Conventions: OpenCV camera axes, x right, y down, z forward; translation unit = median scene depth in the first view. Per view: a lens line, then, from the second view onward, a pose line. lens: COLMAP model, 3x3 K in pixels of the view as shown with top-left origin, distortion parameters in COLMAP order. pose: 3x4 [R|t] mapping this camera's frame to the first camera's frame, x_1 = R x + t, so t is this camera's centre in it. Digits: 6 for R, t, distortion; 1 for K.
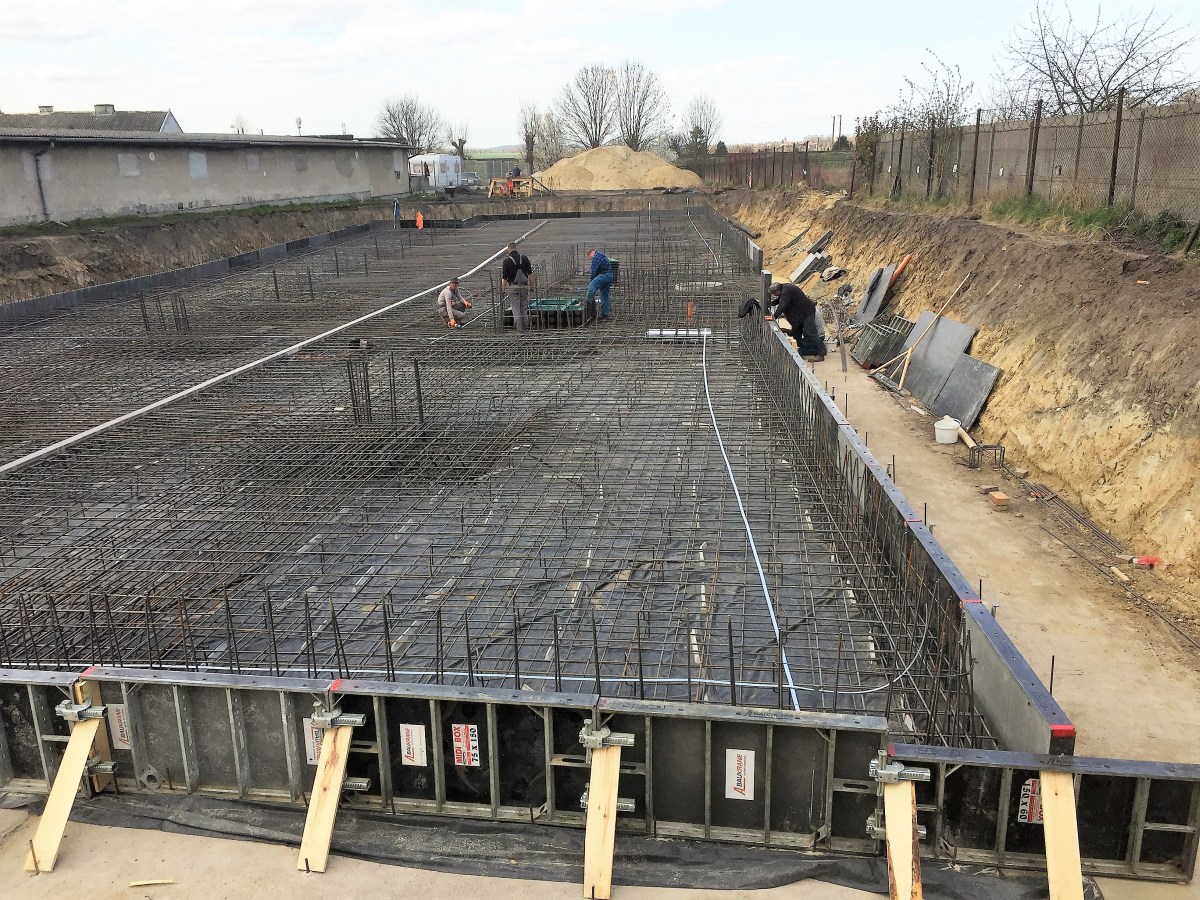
lens RADIAL K [[1014.5, 0, 598.1], [0, 1014.5, 459.5], [0, 0, 1]] dist [0.056349, -0.061341]
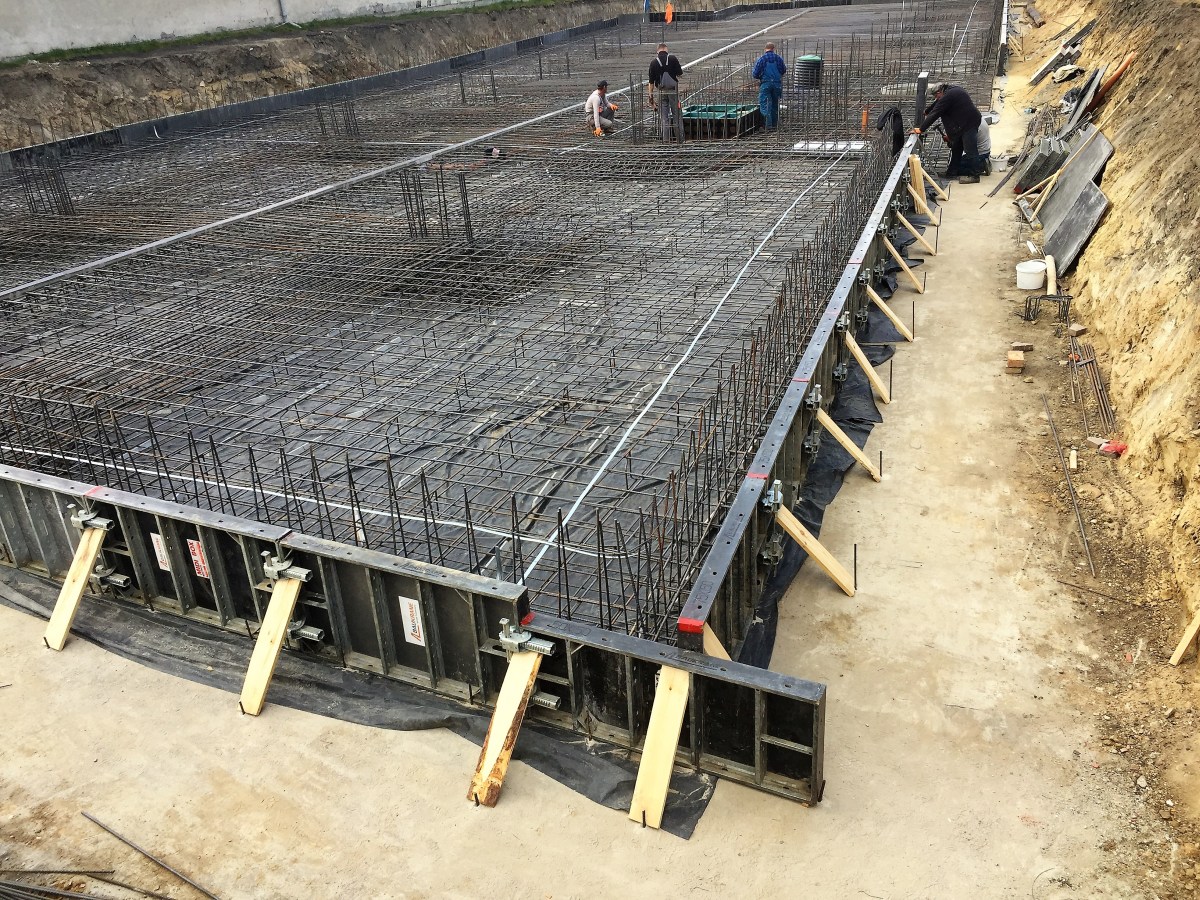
lens RADIAL K [[998.7, 0, 599.8], [0, 998.7, 472.1], [0, 0, 1]] dist [0.085995, -0.117334]
pose [[0.956720, 0.105708, -0.271134, 0.257594], [-0.050184, 0.977665, 0.204090, -0.022100], [0.286652, -0.181650, 0.940656, 0.064721]]
